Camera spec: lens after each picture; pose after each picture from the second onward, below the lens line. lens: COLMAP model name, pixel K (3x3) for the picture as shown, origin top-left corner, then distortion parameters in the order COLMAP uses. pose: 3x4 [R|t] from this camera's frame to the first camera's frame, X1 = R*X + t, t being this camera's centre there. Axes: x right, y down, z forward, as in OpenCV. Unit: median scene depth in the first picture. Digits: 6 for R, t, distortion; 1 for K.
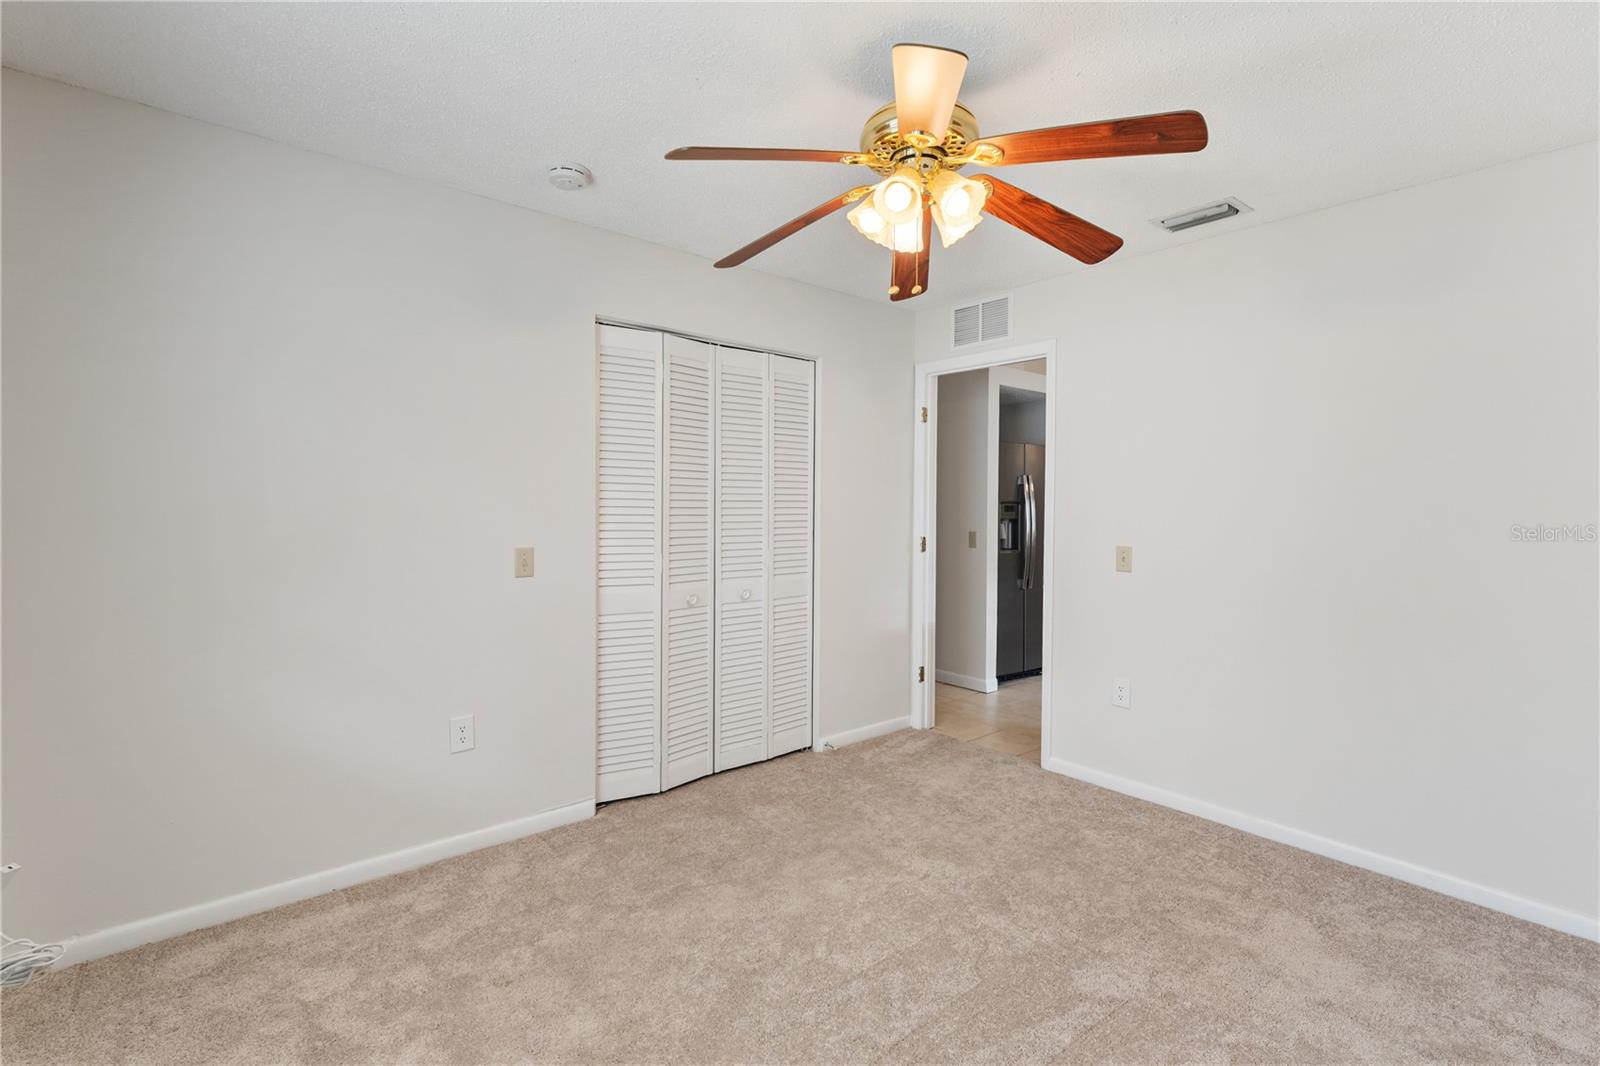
lens RADIAL K [[732.0, 0, 796.7], [0, 732.0, 525.4], [0, 0, 1]] dist [0.010274, -0.000307]
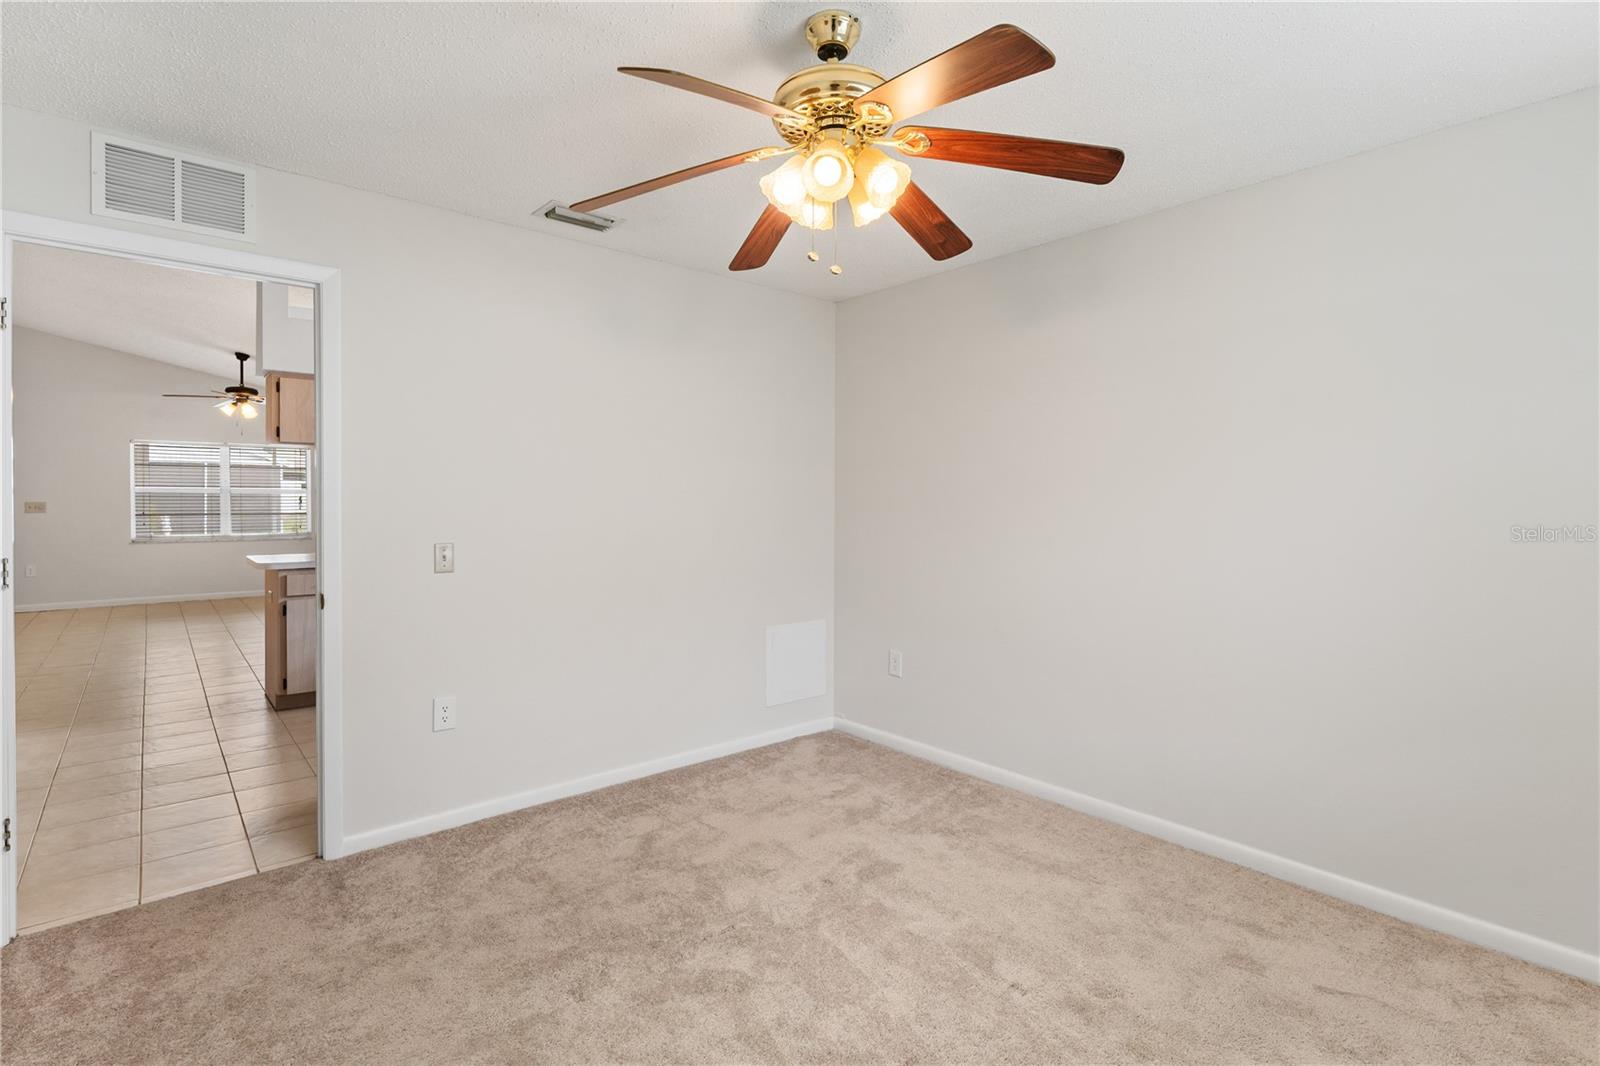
lens RADIAL K [[750.7, 0, 799.1], [0, 750.7, 513.7], [0, 0, 1]] dist [0.001180, -0.000230]
pose [[-0.013361, -0.025523, 0.999585, -0.486590], [0.020652, 0.999454, 0.025796, -0.023249], [-0.999697, 0.020988, -0.012827, 0.654514]]
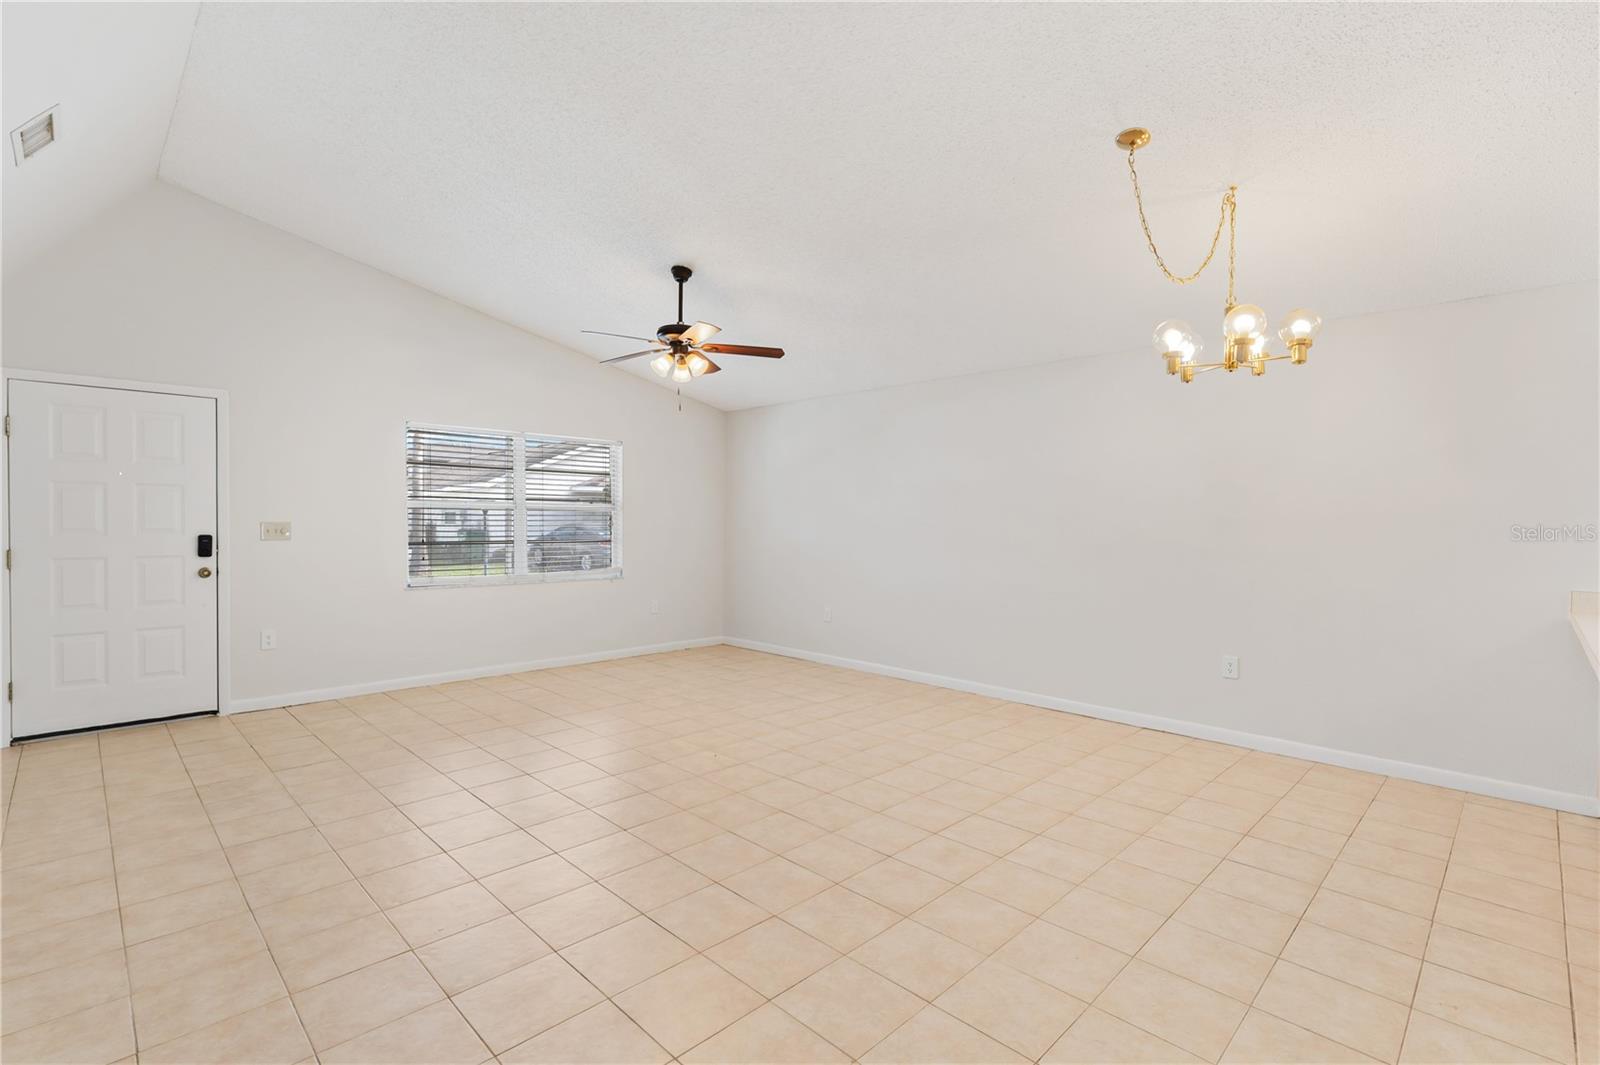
lens RADIAL K [[728.3, 0, 794.3], [0, 728.3, 529.5], [0, 0, 1]] dist [0.000465, -0.000150]
pose [[-0.076759, -0.023527, 0.996772, 0.709623], [0.017204, 0.999541, 0.024917, -0.060259], [-0.996901, 0.019061, -0.076319, 2.517623]]
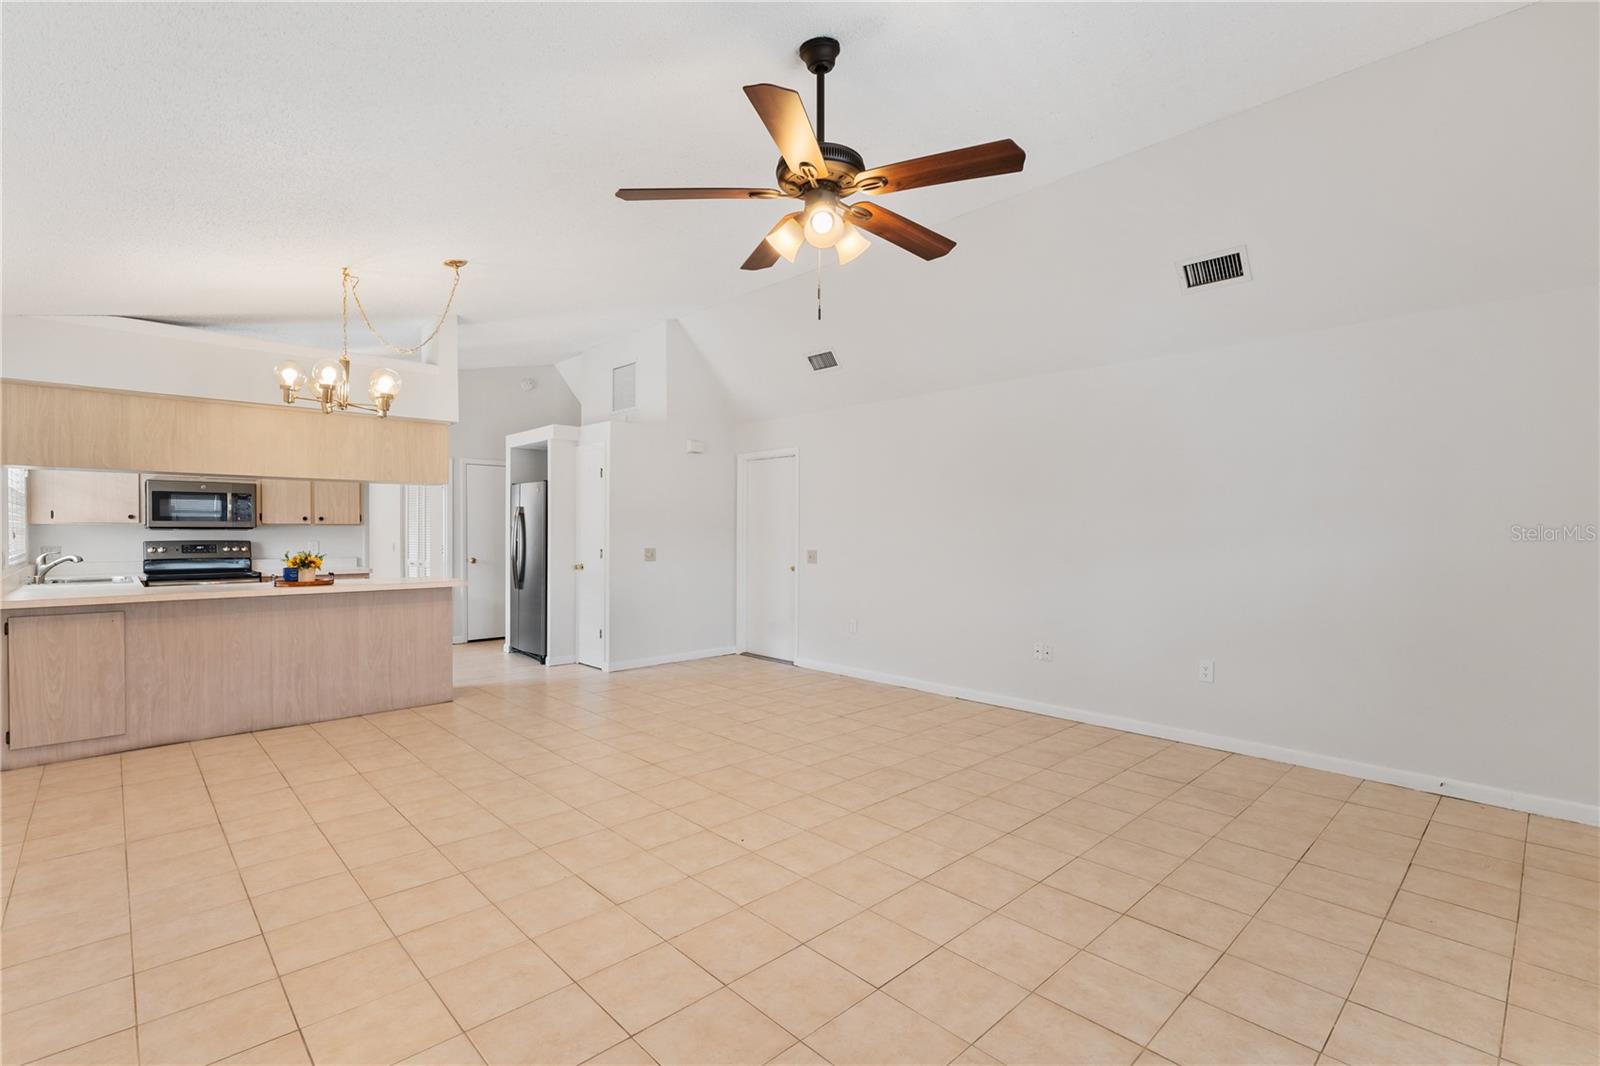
lens RADIAL K [[728.2, 0, 796.5], [0, 728.2, 542.8], [0, 0, 1]] dist [0.000721, -0.000225]
pose [[0.058193, 0.002375, -0.998303, 3.069222], [-0.028885, 0.999582, 0.000694, -0.030569], [0.997887, 0.028796, 0.058237, 2.571854]]
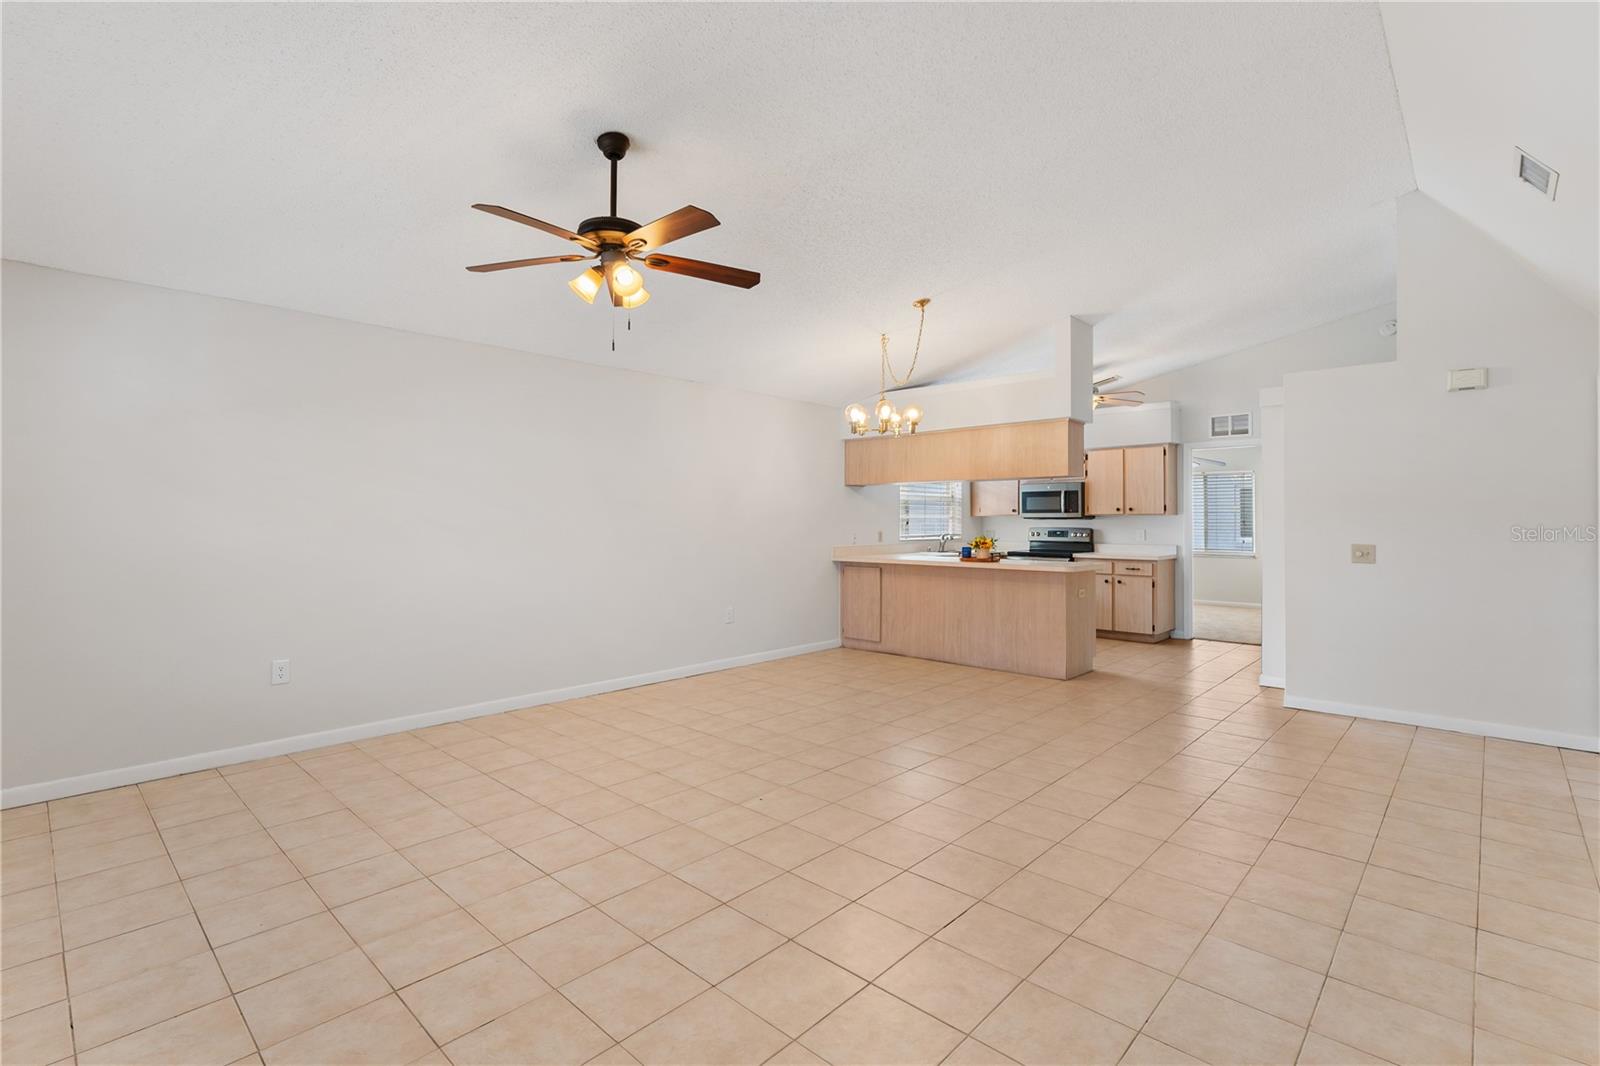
lens RADIAL K [[738.2, 0, 797.2], [0, 738.2, 514.7], [0, 0, 1]] dist [0.001423, 0.000401]
pose [[-0.993270, -0.014650, -0.114891, 2.131784], [-0.016841, 0.999694, 0.018127, -0.070850], [0.114591, 0.019940, -0.993213, 3.691242]]
